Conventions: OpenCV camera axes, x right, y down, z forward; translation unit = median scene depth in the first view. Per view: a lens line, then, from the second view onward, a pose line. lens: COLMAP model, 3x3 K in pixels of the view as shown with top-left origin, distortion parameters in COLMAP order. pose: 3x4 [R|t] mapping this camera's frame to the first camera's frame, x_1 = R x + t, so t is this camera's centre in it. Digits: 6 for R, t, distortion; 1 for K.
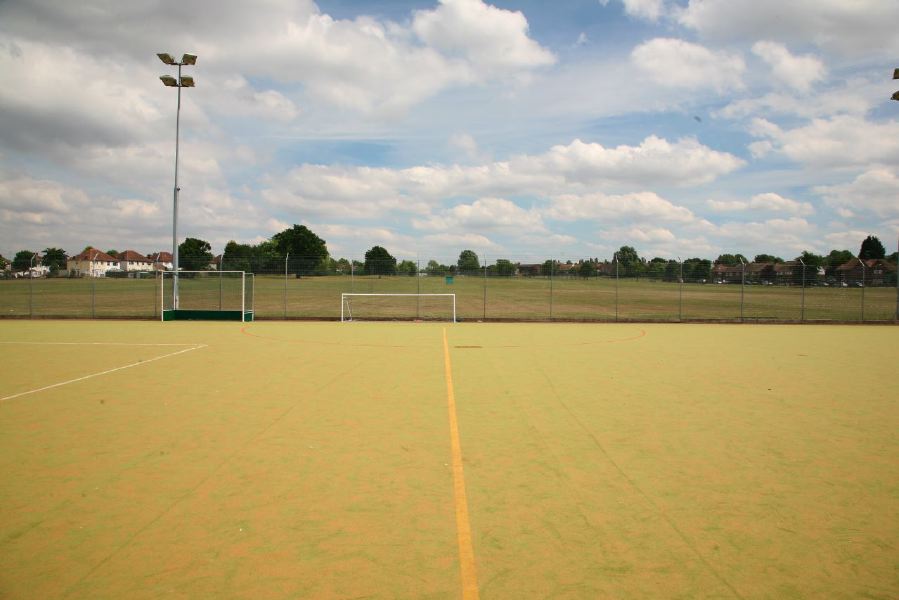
lens RADIAL K [[6660.5, 0, 457.3], [0, 6660.5, 265.7], [0, 0, 1]] dist [6.669307, 0.000000]
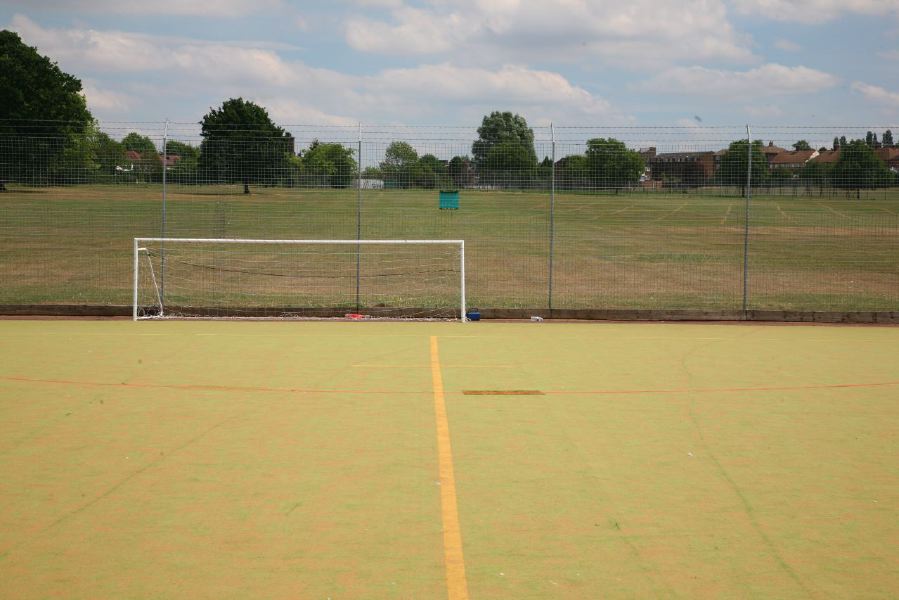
lens RADIAL K [[6660.5, 0, 447.4], [0, 6660.5, 299.2], [0, 0, 1]] dist [6.669307, 0.000000]
pose [[0.999995, 0.002291, 0.002302, -0.002035], [-0.002361, 0.999527, 0.030657, -0.003284], [-0.002230, -0.030663, 0.999527, 0.654267]]
